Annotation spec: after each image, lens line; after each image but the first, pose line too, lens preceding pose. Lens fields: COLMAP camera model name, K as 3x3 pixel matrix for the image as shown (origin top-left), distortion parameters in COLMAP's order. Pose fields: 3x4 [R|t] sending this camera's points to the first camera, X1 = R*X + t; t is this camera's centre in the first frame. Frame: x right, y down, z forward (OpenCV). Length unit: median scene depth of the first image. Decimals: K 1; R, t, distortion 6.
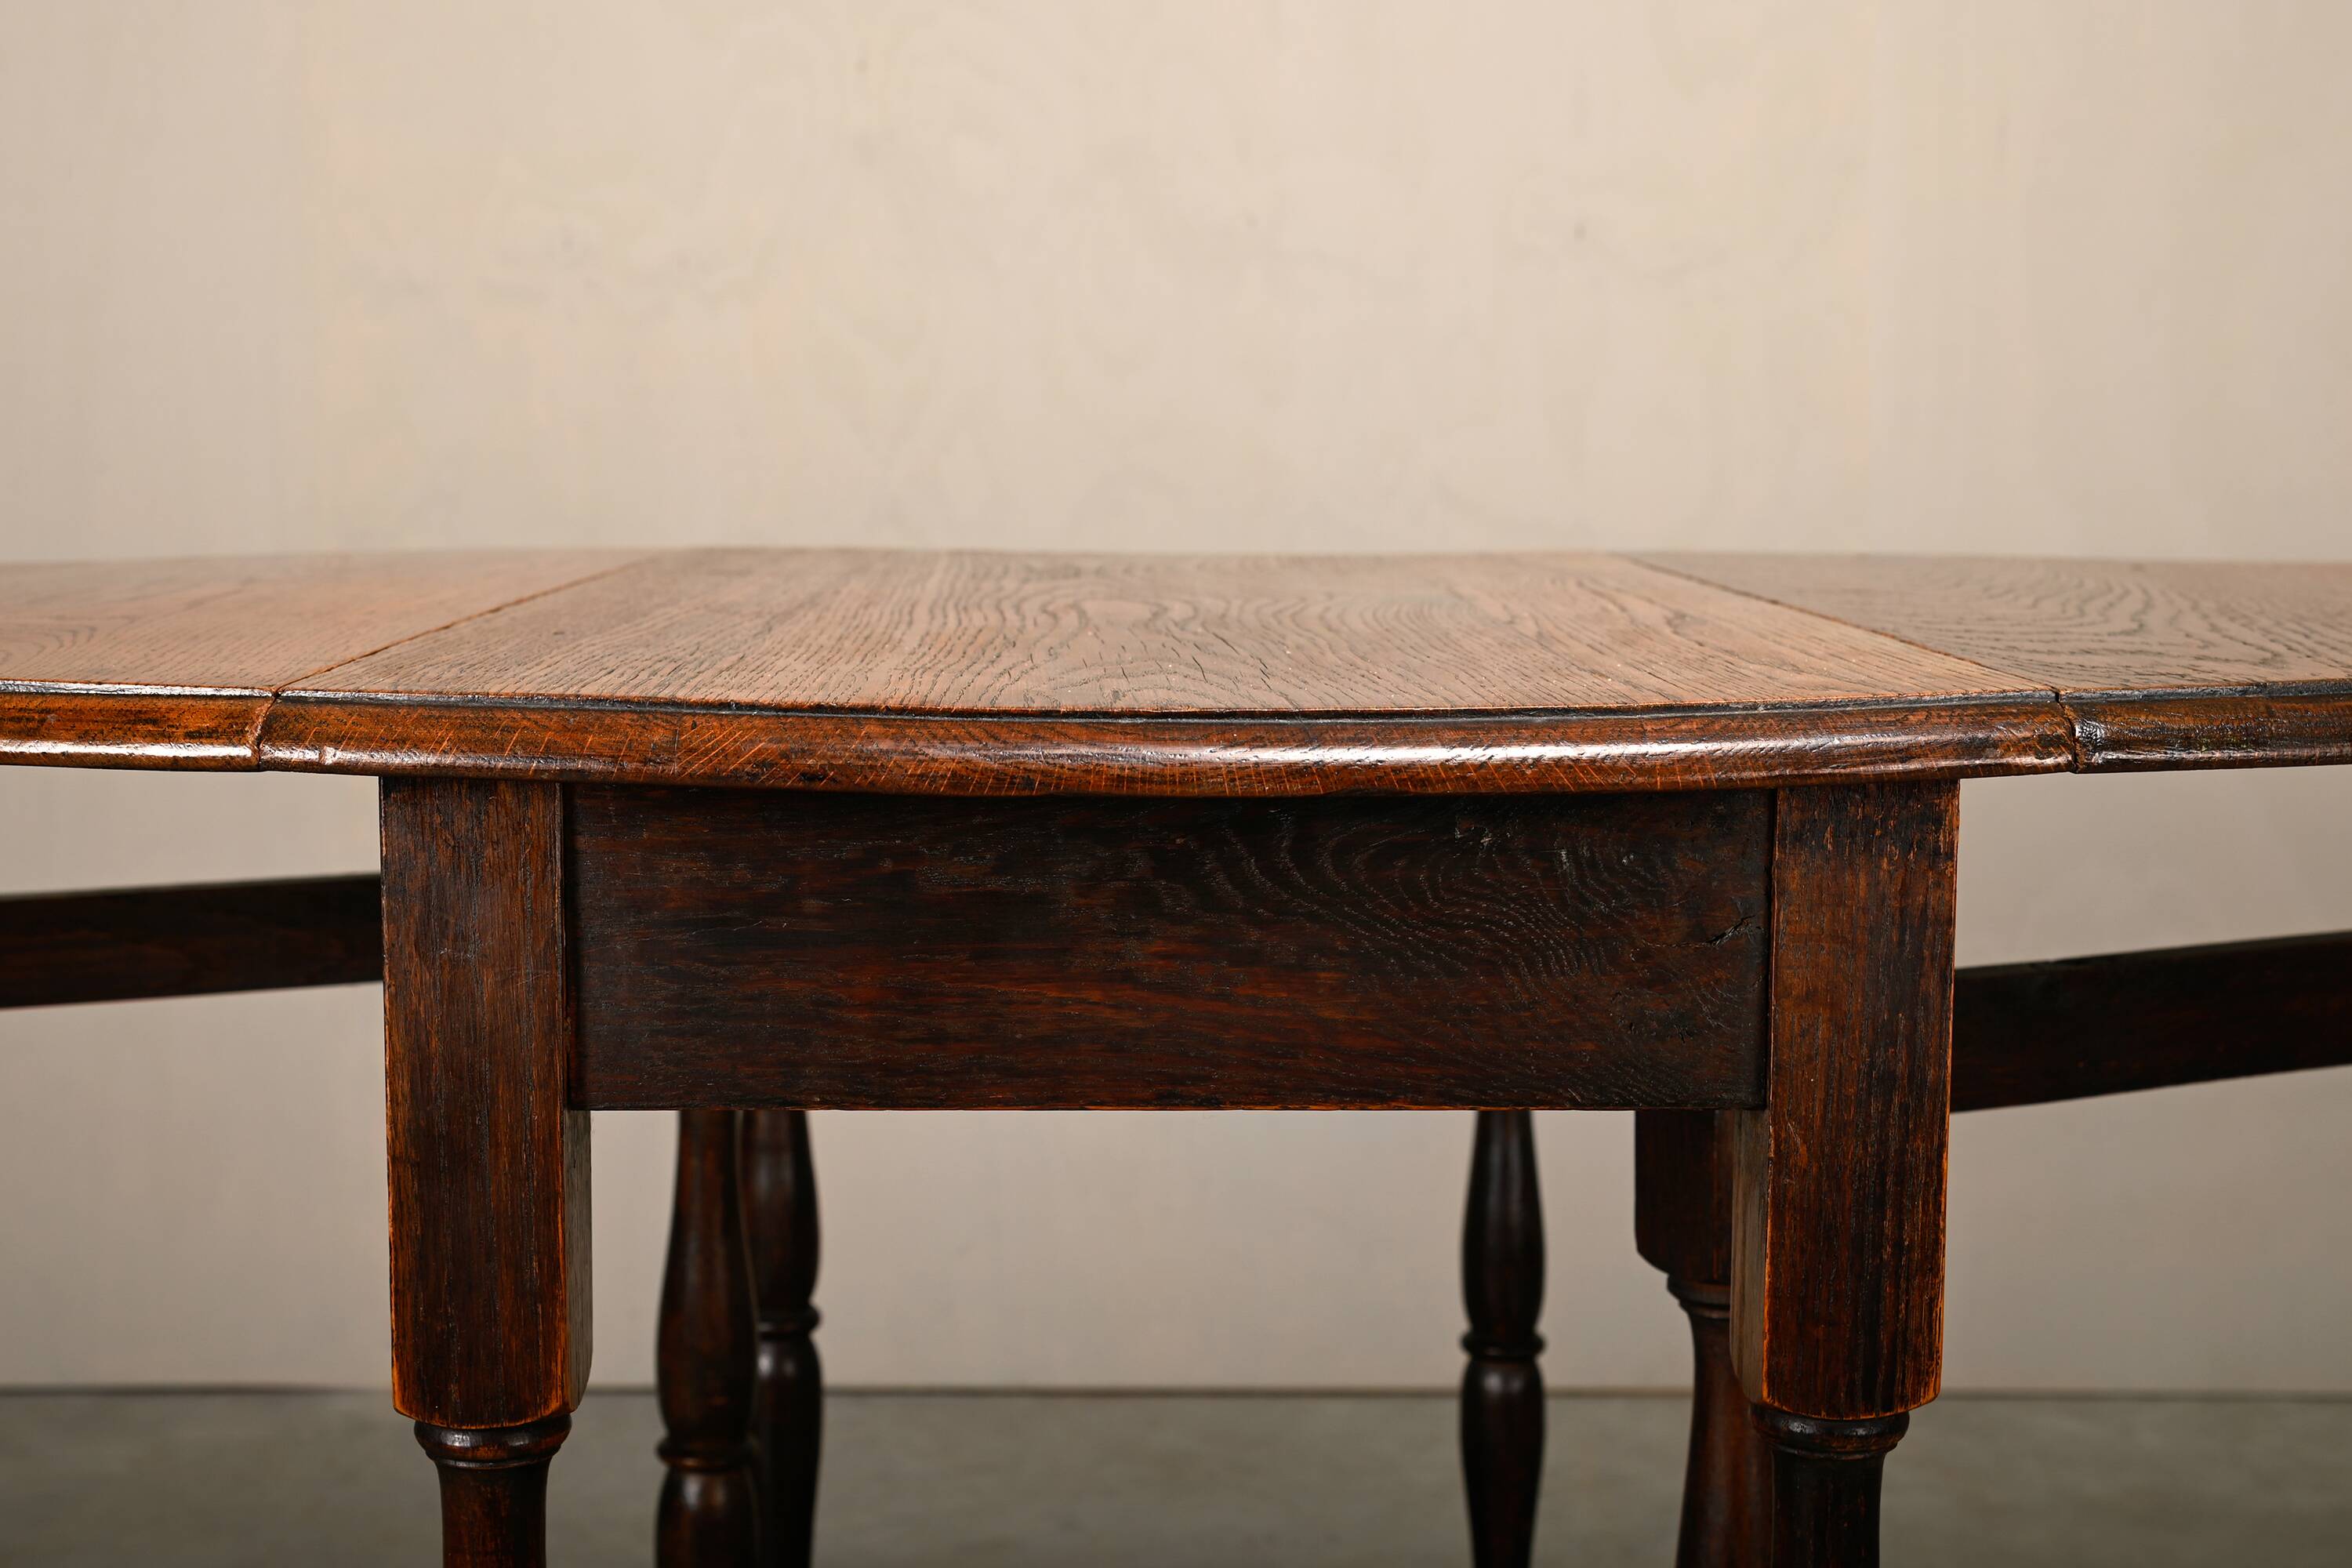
lens RADIAL K [[3461.5, 0, 1176.0], [0, 3461.5, 784.0], [0, 0, 1]] dist [0.194287, 0.022856]
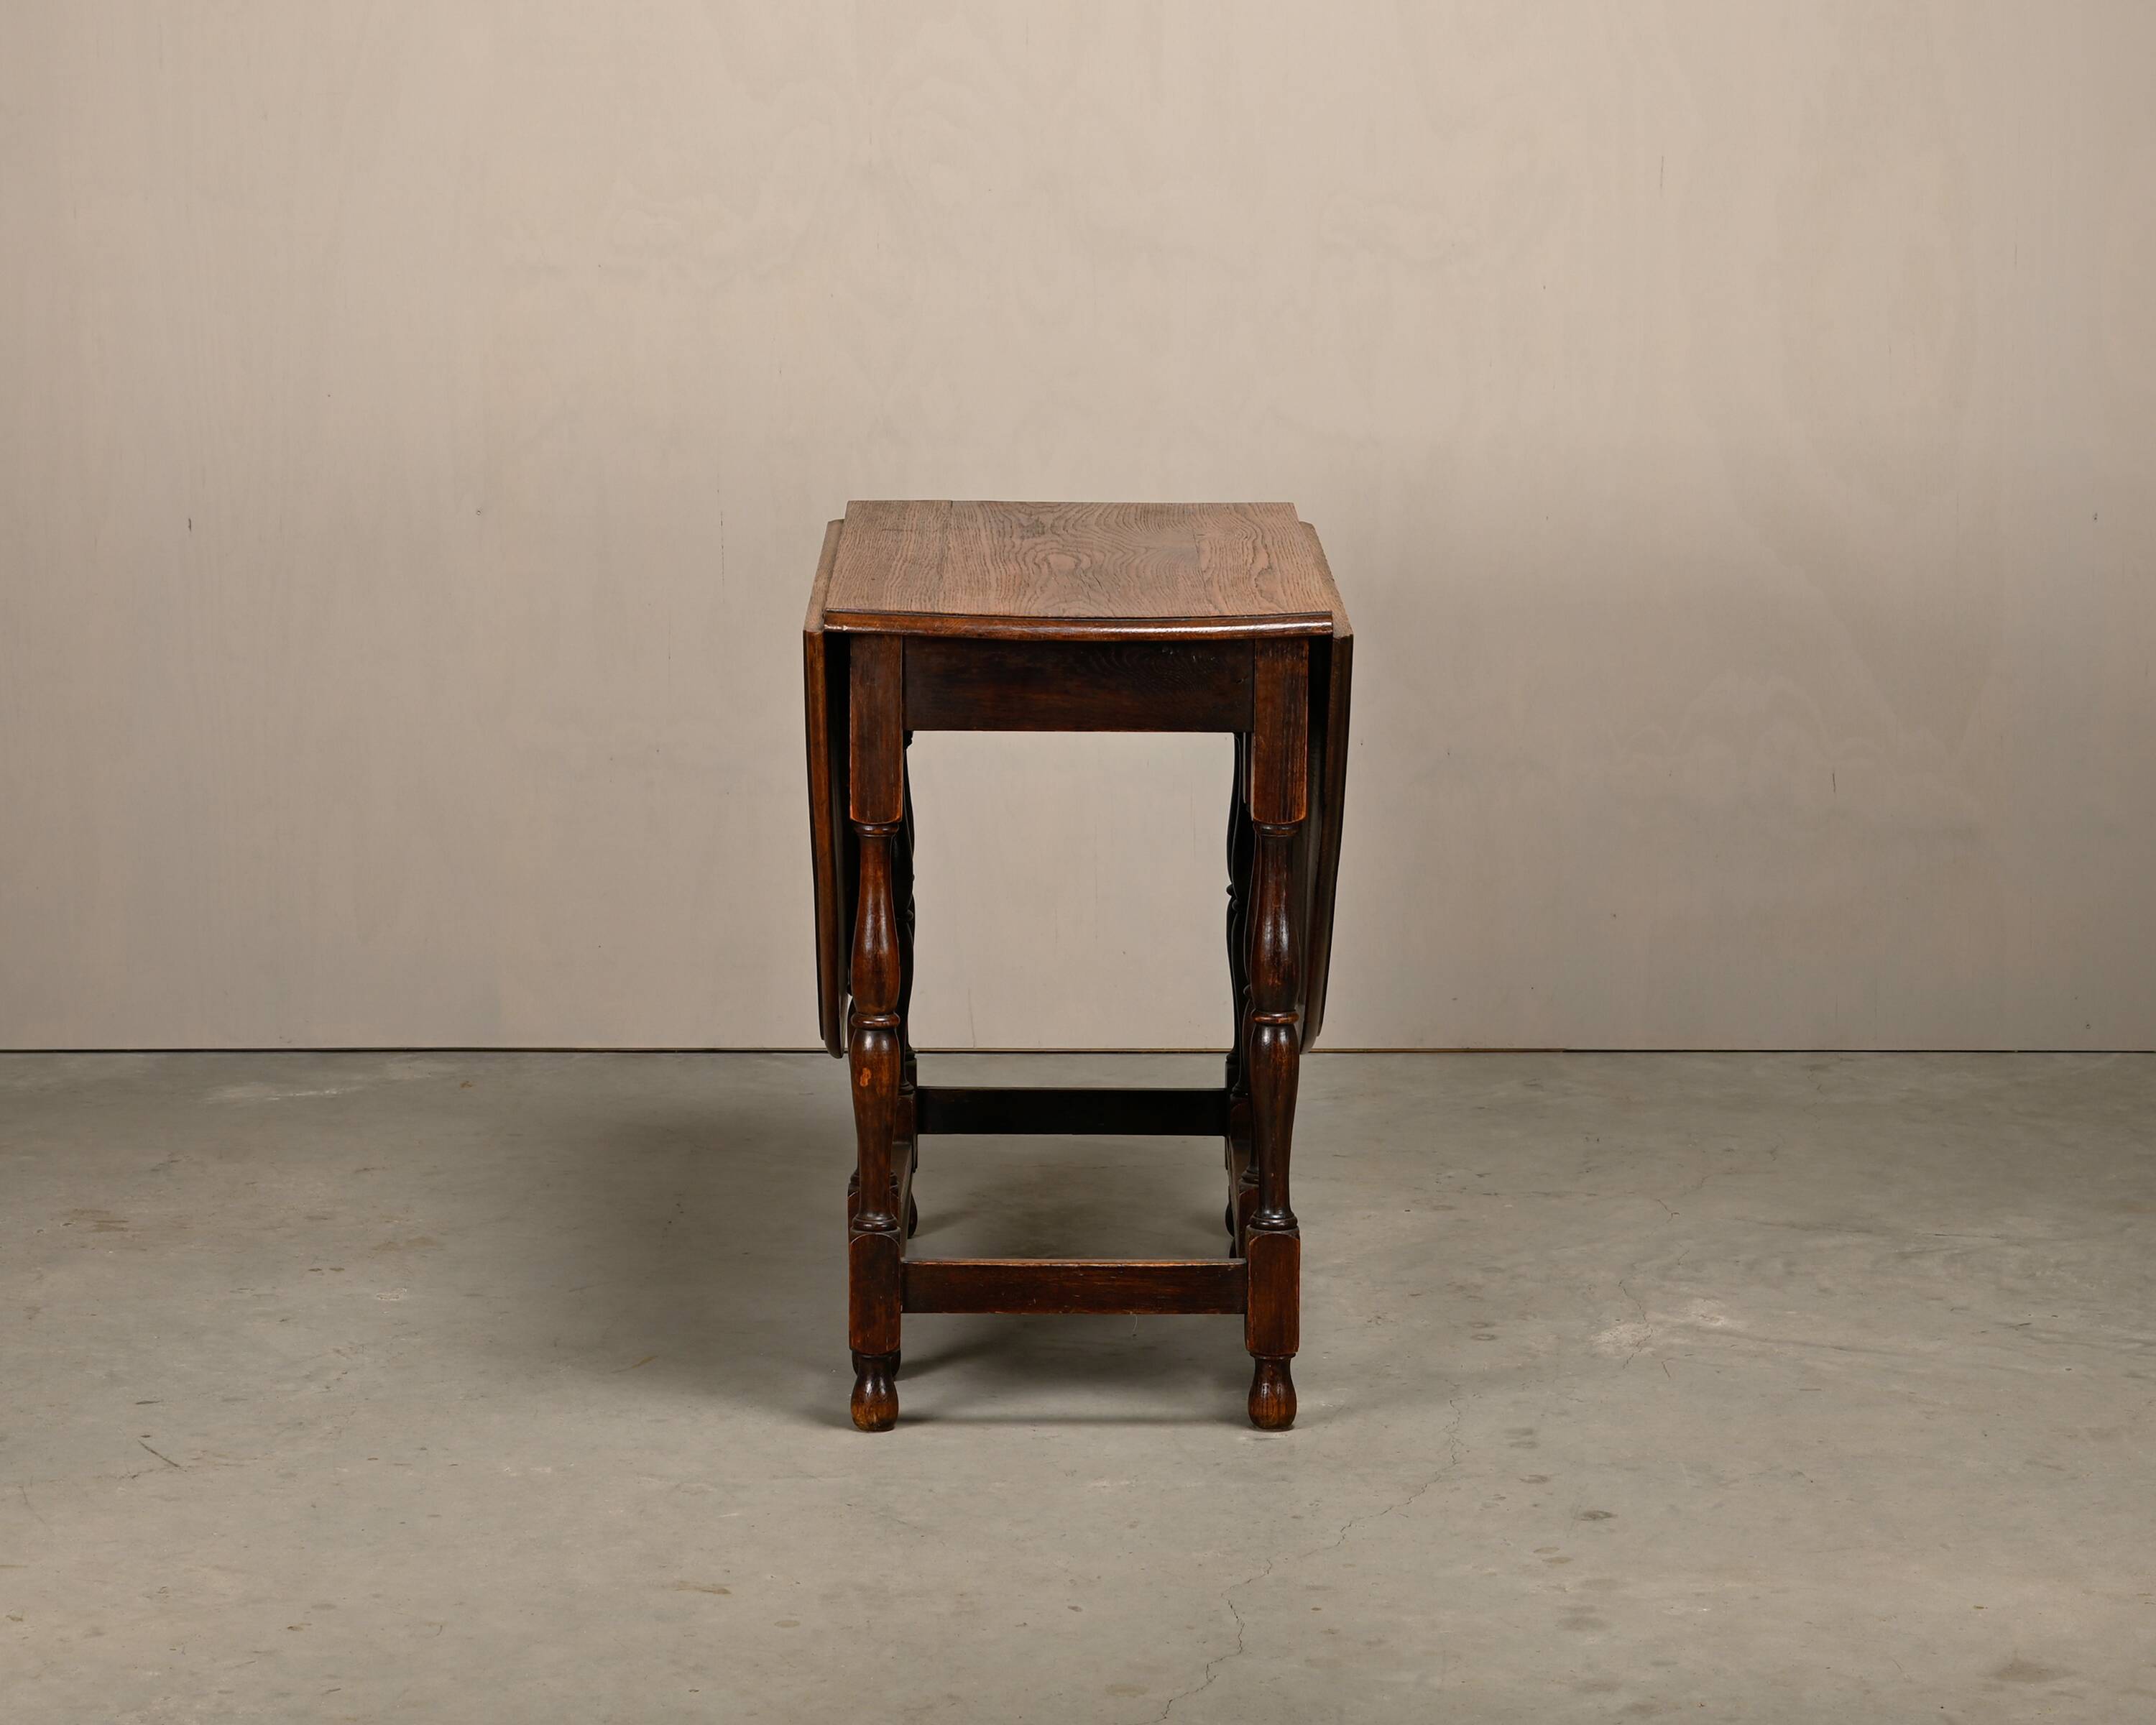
lens RADIAL K [[6709.2, 0, 1078.0], [0, 6709.2, 862.5], [0, 0, 1]] dist [-0.208121, -1.855176]
pose [[0.999953, 0.005591, -0.007877, 0.050113], [-0.005103, 0.998145, 0.060666, -0.177413], [0.008201, -0.060623, 0.998127, -5.584809]]
